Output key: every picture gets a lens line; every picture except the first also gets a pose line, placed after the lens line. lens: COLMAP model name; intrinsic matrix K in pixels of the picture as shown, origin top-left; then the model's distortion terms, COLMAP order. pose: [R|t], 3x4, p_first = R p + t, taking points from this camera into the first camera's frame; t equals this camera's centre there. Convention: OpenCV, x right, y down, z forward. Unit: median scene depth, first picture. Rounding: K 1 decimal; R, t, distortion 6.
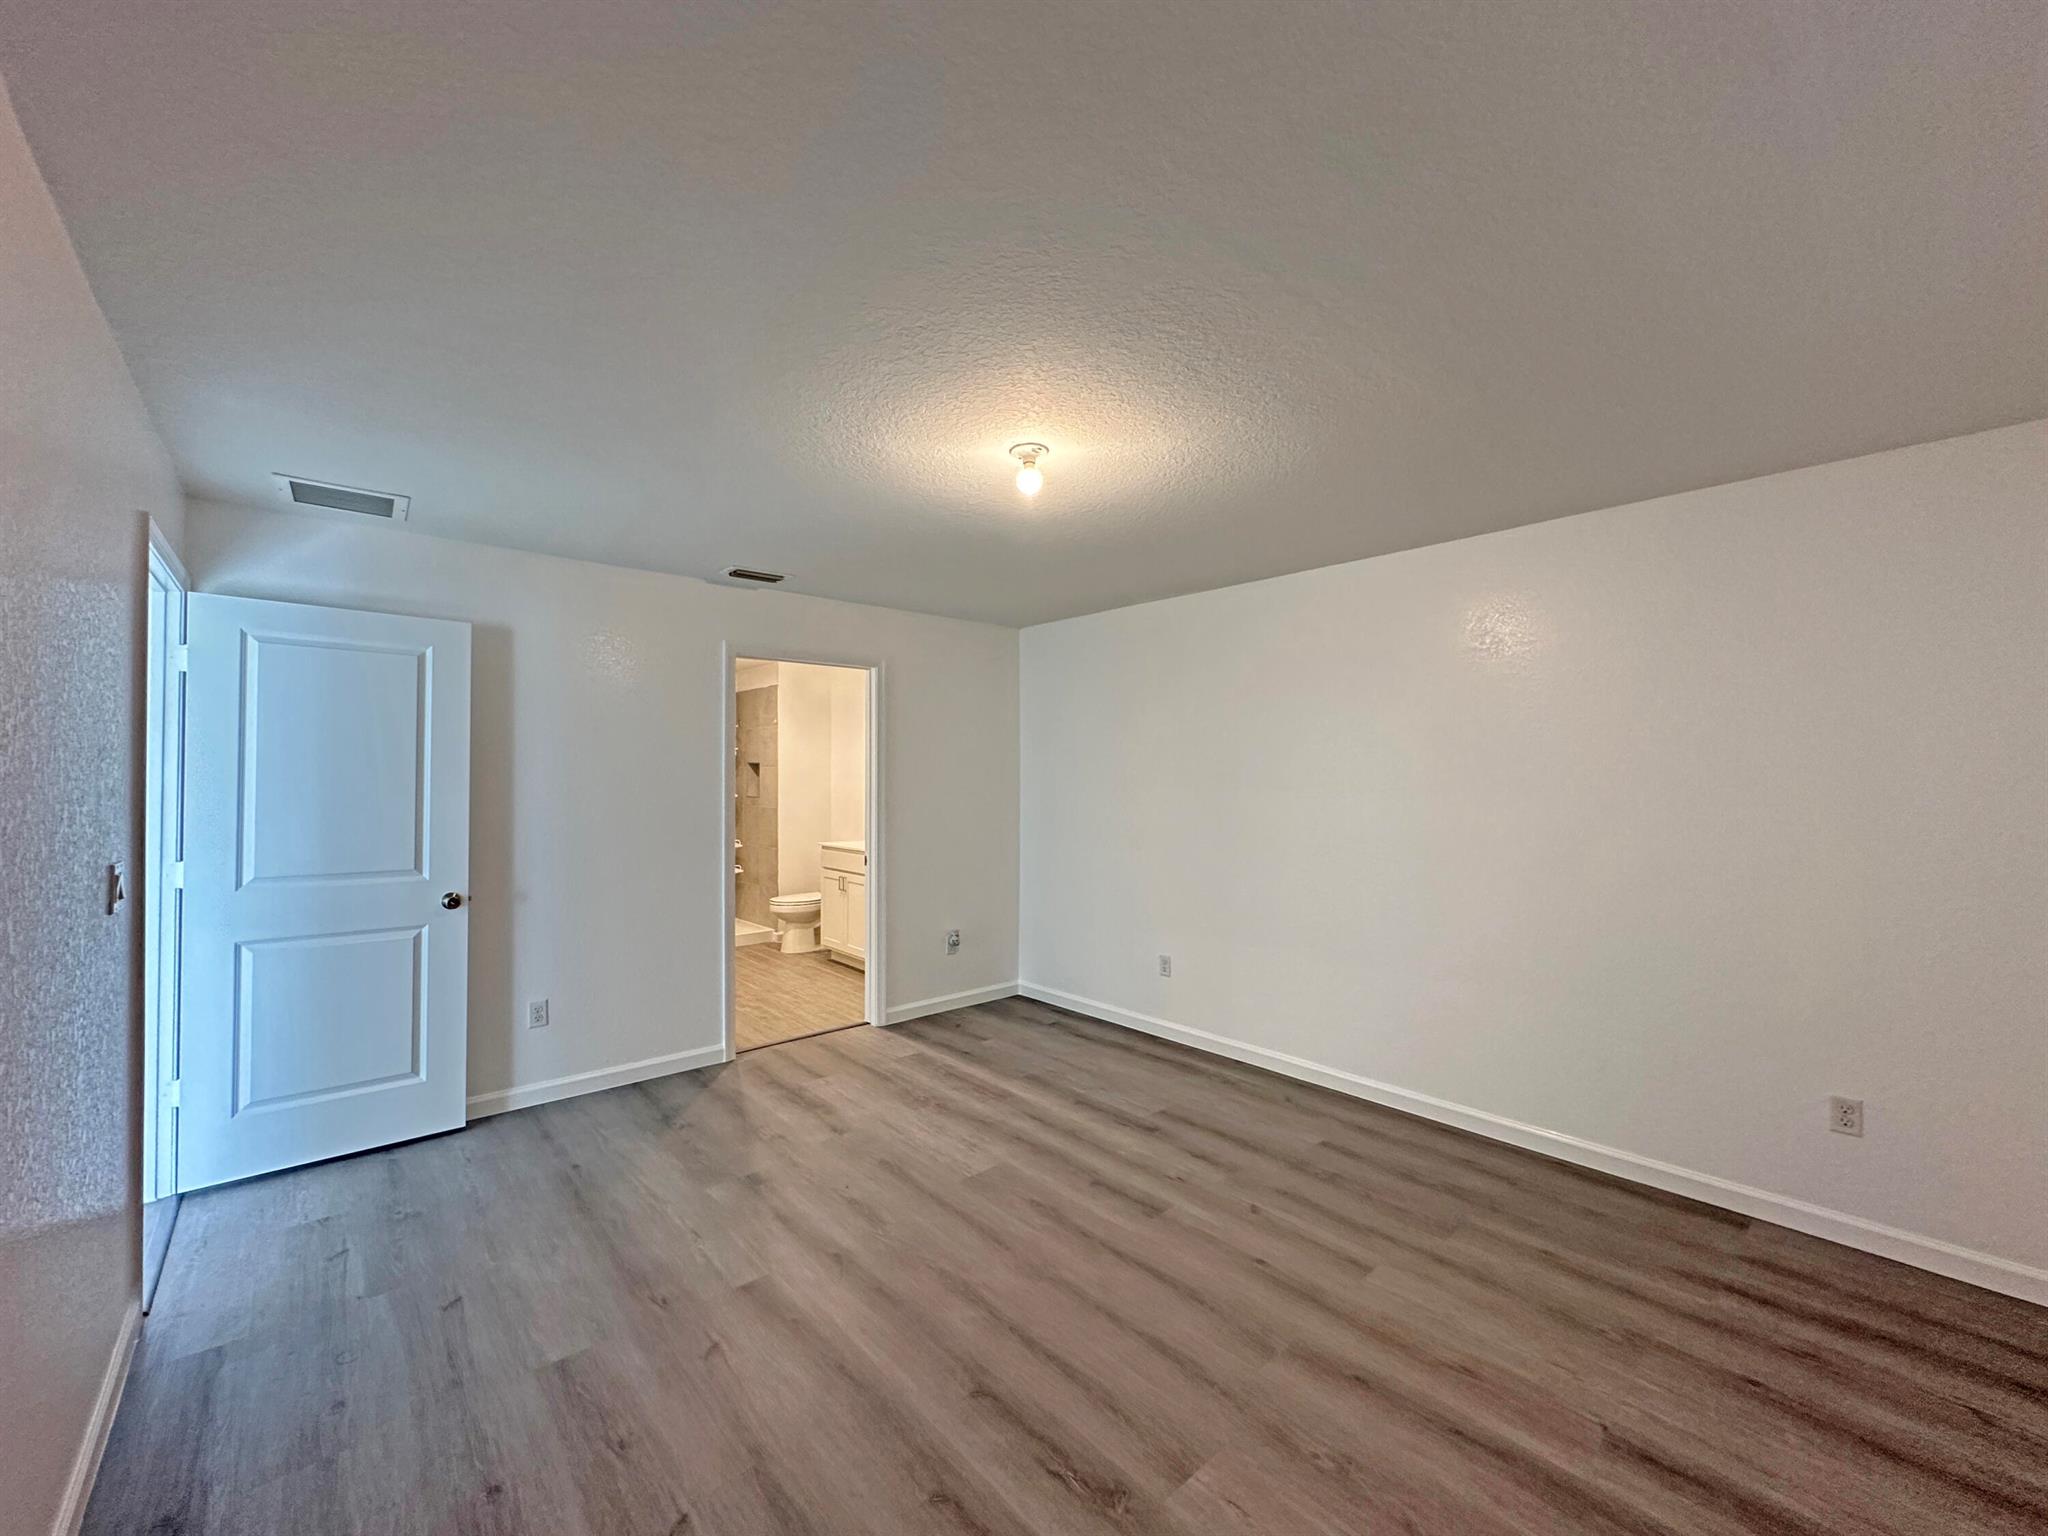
lens RADIAL K [[819.6, 0, 1024.0], [0, 819.6, 768.0], [0, 0, 1]] dist [-0.007664, 0.000036]
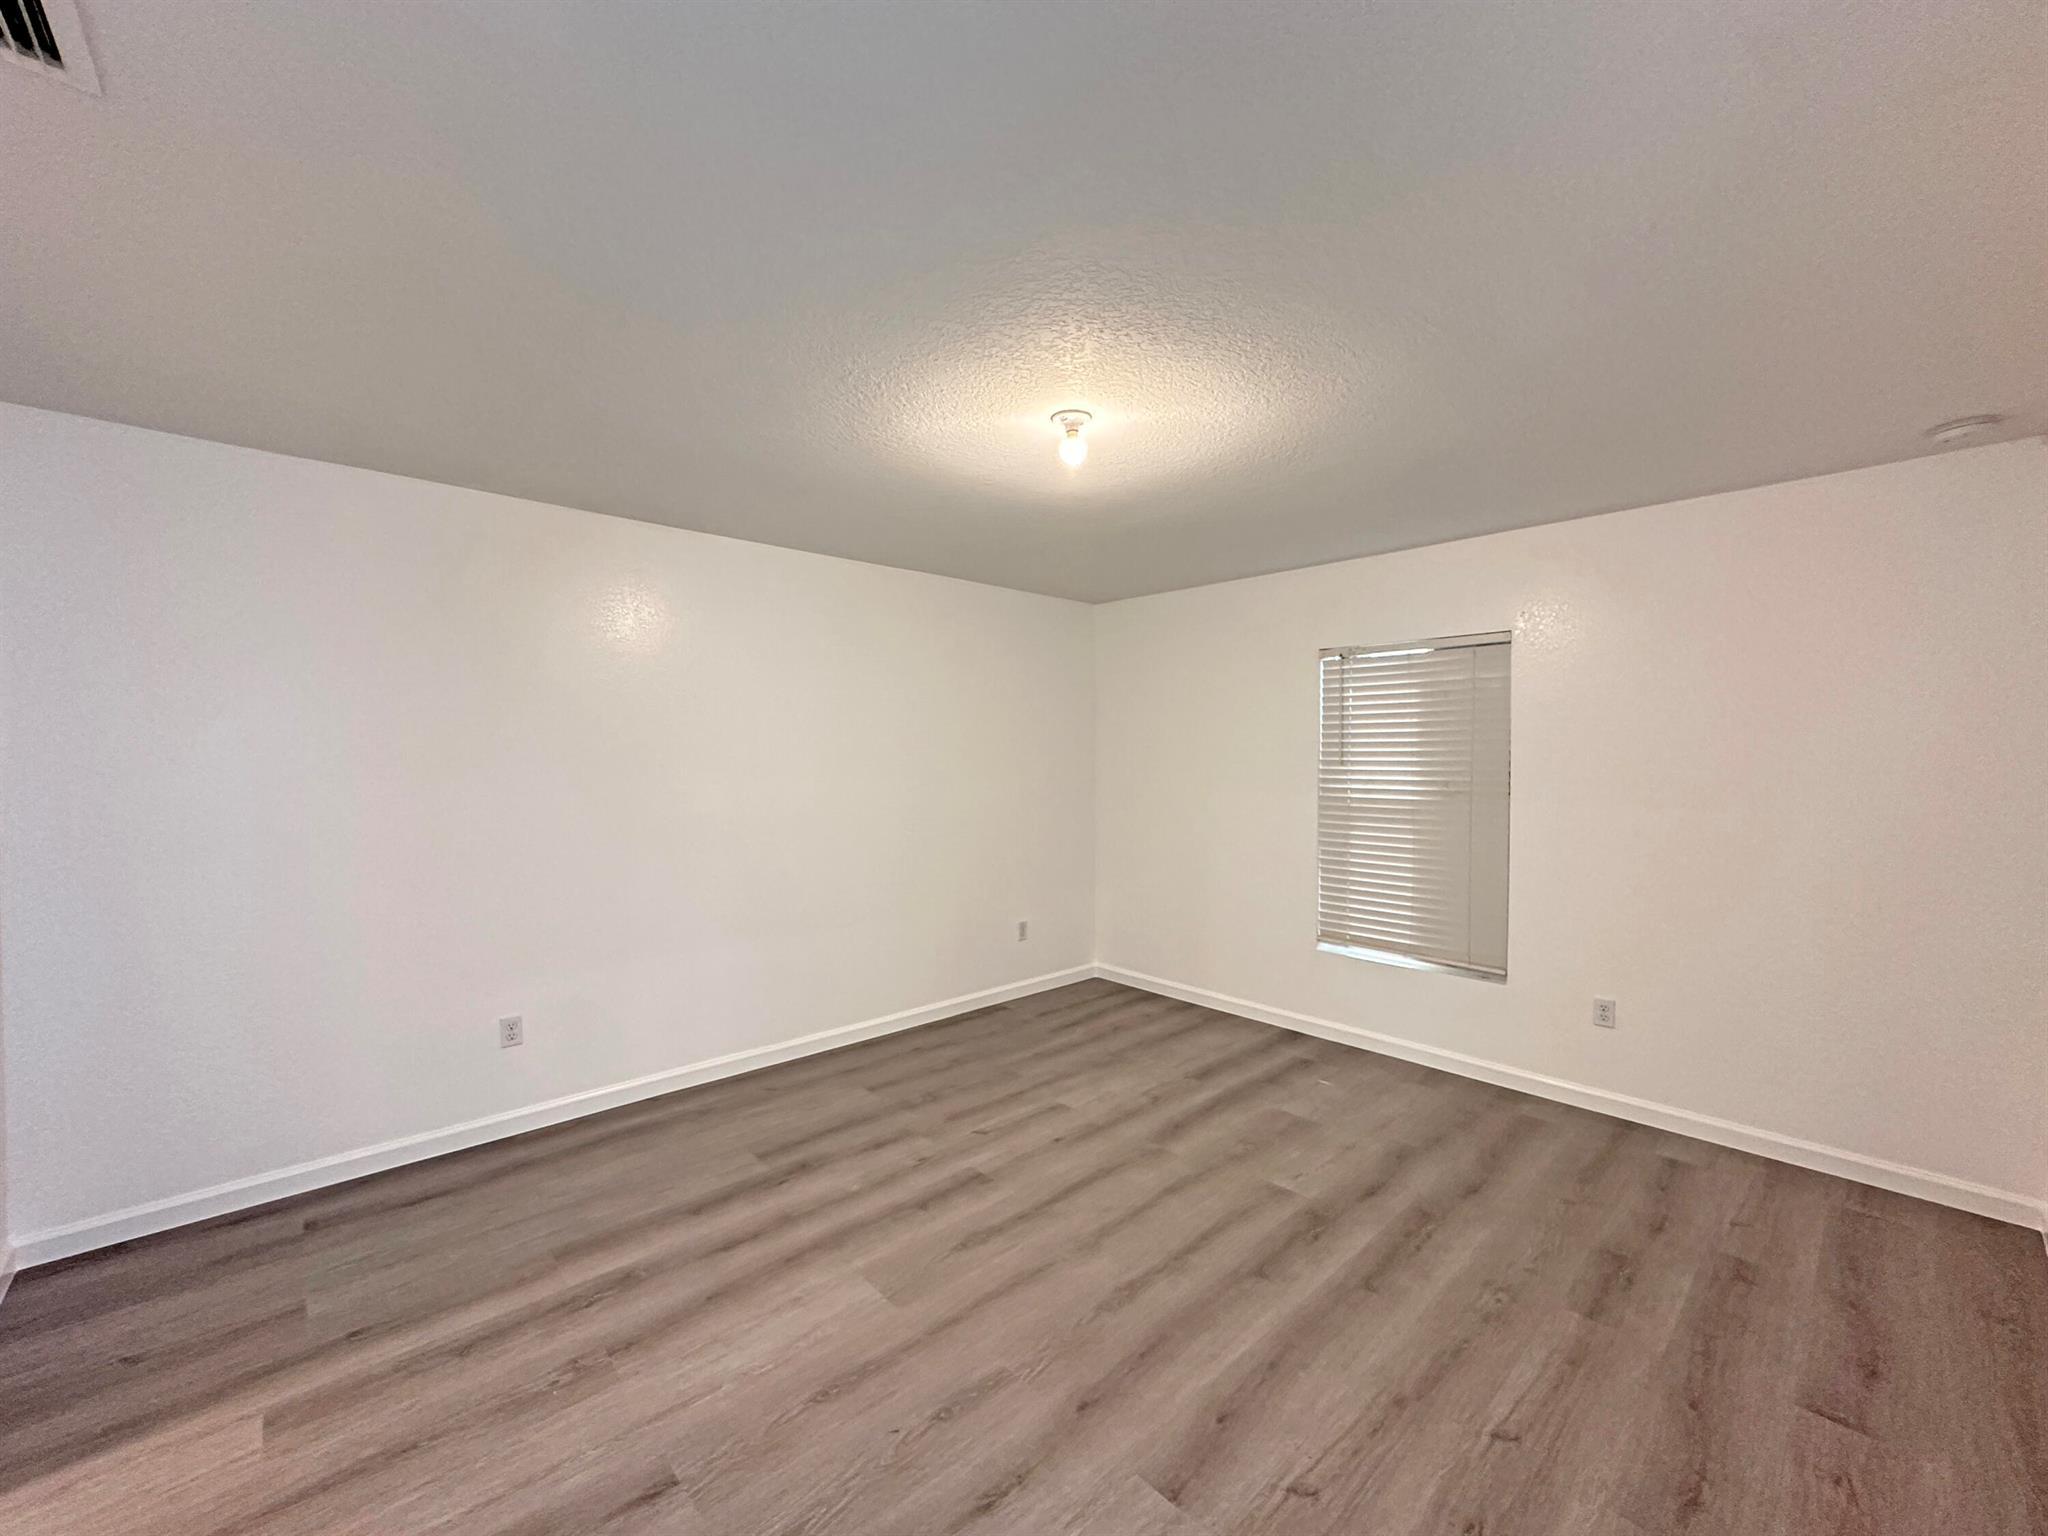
lens RADIAL K [[819.6, 0, 1024.0], [0, 819.6, 768.0], [0, 0, 1]] dist [-0.007664, 0.000036]
pose [[-0.026020, -0.019617, 0.999469, -0.819141], [-0.009200, 0.999770, 0.019383, 0.003421], [-0.999619, -0.008691, -0.026195, 0.924535]]
